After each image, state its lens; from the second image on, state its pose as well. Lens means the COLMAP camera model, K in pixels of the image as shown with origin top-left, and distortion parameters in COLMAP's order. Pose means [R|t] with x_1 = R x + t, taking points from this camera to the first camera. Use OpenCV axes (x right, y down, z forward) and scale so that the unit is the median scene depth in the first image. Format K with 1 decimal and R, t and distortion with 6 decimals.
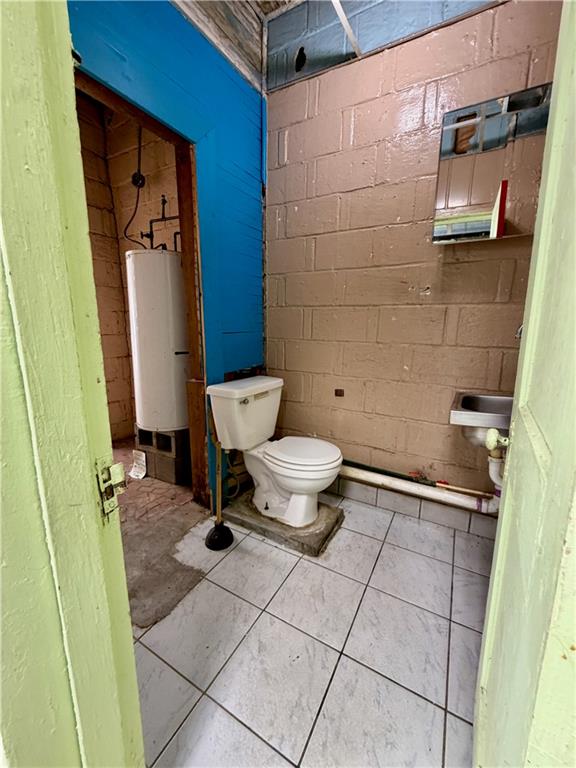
lens RADIAL K [[306.1, 0, 288.0], [0, 306.1, 384.0], [0, 0, 1]] dist [0.000187, 0.000250]
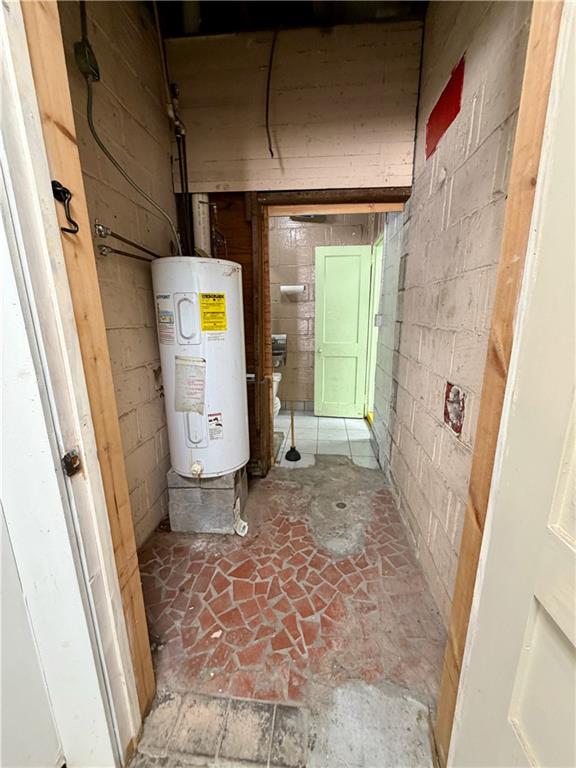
lens RADIAL K [[306.1, 0, 288.0], [0, 306.1, 384.0], [0, 0, 1]] dist [0.000187, 0.000250]
pose [[-0.401347, -0.208227, 0.891943, -1.775066], [0.166878, 0.940892, 0.294744, -0.429013], [-0.900595, 0.267140, -0.342876, 1.588231]]
